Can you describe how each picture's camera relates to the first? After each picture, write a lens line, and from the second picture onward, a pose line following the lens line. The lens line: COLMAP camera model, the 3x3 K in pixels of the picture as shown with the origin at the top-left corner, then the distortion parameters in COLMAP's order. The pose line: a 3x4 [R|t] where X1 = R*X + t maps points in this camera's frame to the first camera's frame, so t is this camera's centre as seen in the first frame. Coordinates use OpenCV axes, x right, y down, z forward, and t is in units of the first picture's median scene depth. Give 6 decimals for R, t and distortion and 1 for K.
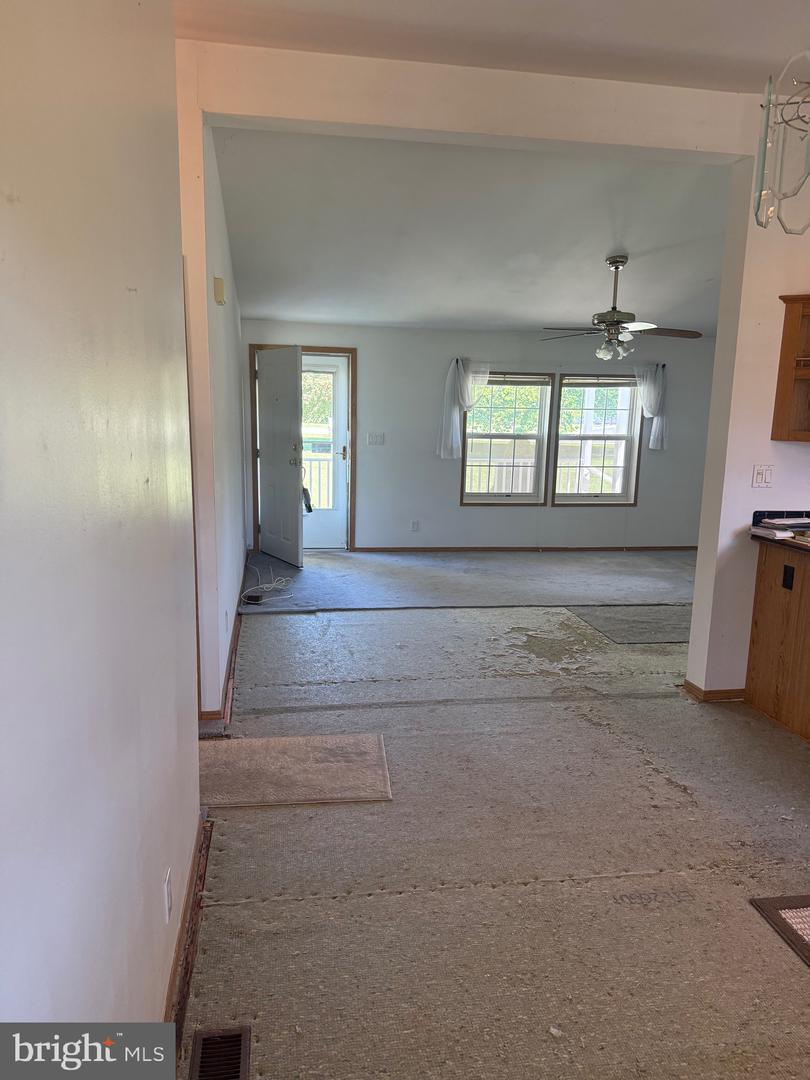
lens RADIAL K [[753.1, 0, 405.0], [0, 753.1, 540.0], [0, 0, 1]] dist [0.149386, -0.282220]
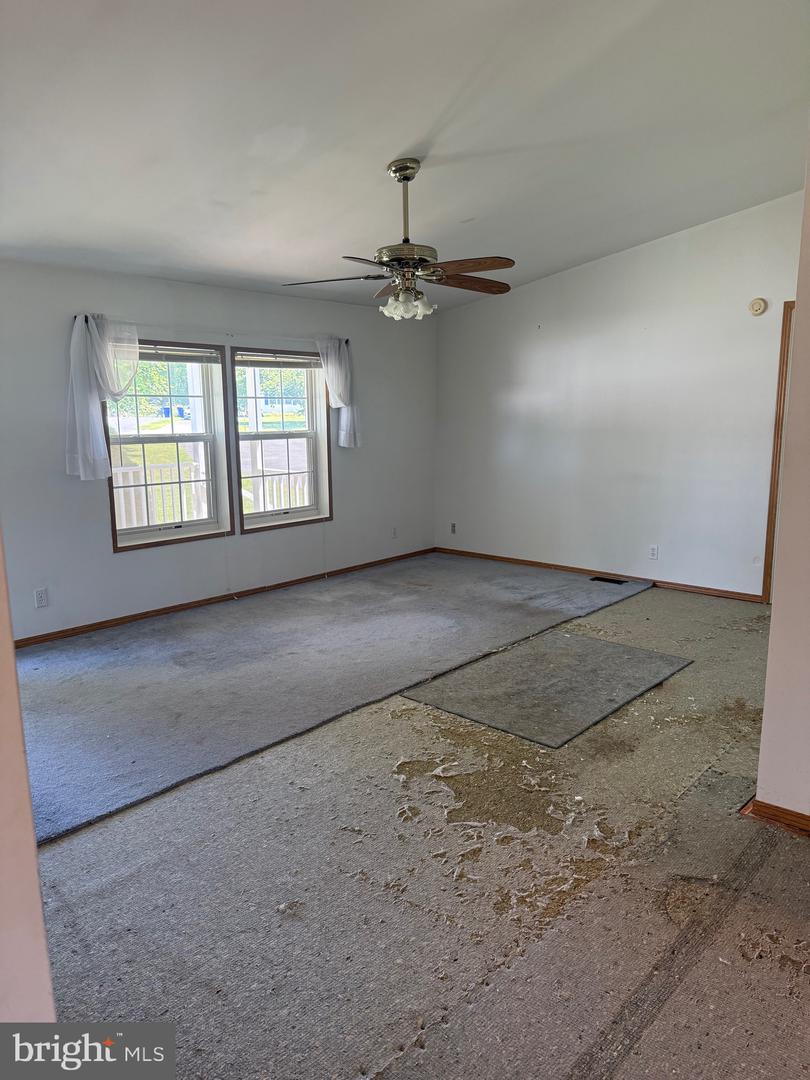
lens RADIAL K [[753.1, 0, 405.0], [0, 753.1, 540.0], [0, 0, 1]] dist [0.149386, -0.282220]
pose [[0.783209, -0.134460, 0.607046, -0.123101], [0.129932, 0.990175, 0.051684, -0.057835], [-0.608031, 0.038395, 0.792984, 0.353325]]
